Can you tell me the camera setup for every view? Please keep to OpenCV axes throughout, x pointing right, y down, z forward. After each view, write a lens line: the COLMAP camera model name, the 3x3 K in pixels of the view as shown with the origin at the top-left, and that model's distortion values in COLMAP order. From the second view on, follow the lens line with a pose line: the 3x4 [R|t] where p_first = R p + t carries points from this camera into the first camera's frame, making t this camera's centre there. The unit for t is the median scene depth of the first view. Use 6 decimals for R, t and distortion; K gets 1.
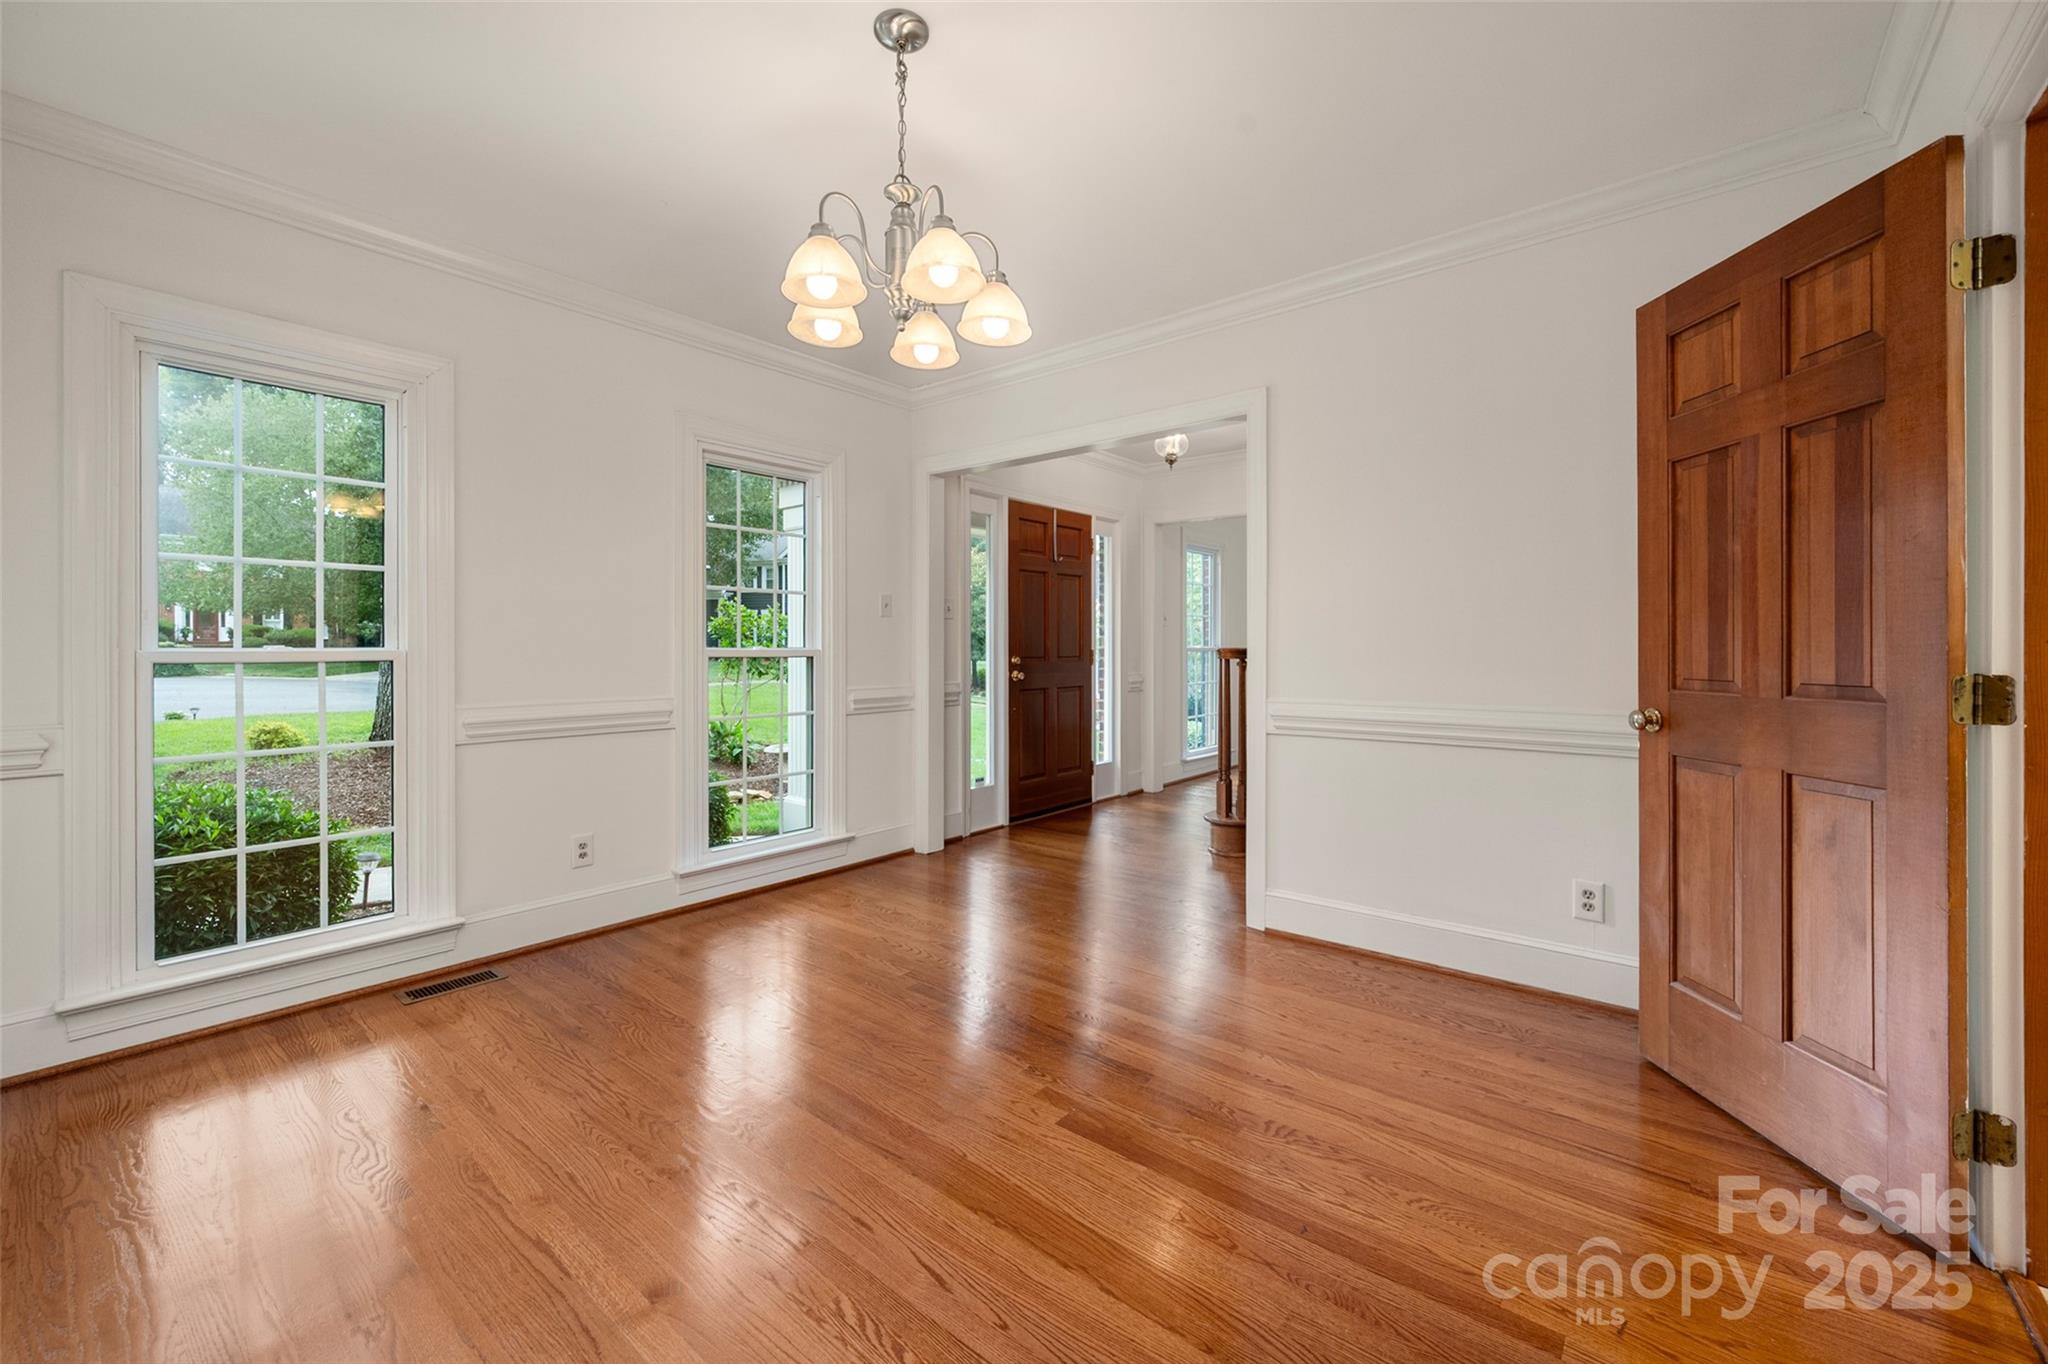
lens RADIAL K [[816.4, 0, 1023.4], [0, 816.4, 650.7], [0, 0, 1]] dist [0.000178, -0.000102]
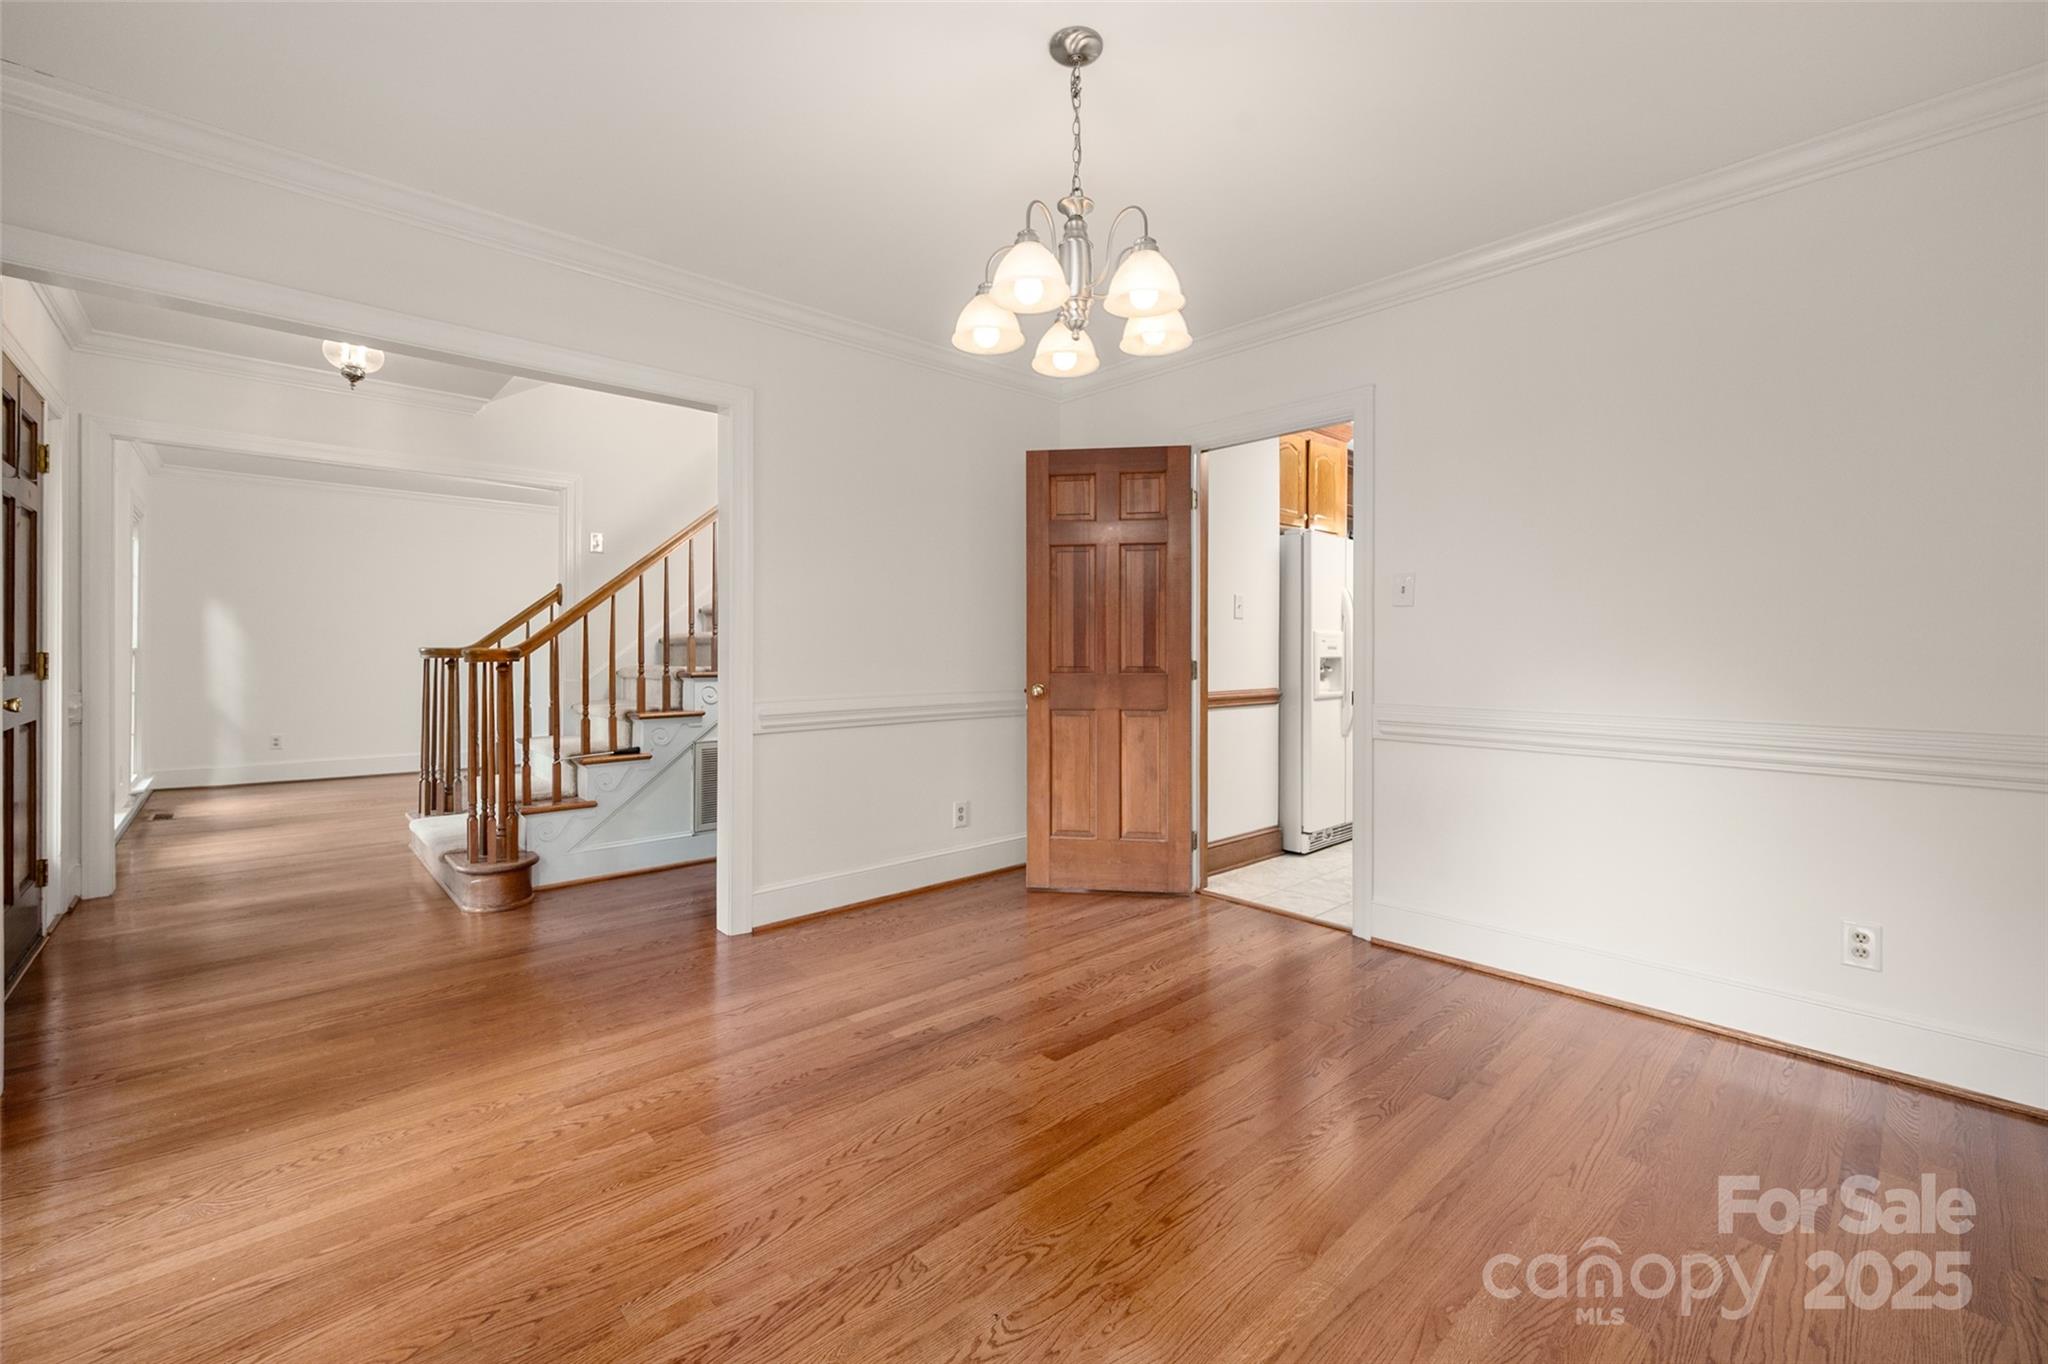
lens RADIAL K [[851.0, 0, 1024.5], [0, 851.0, 648.8], [0, 0, 1]] dist [0.001535, 0.000151]
pose [[0.137042, 0.000314, 0.990565, -1.179806], [0.002158, 0.999997, -0.000616, -0.004548], [-0.990563, 0.002222, 0.137041, 0.890306]]
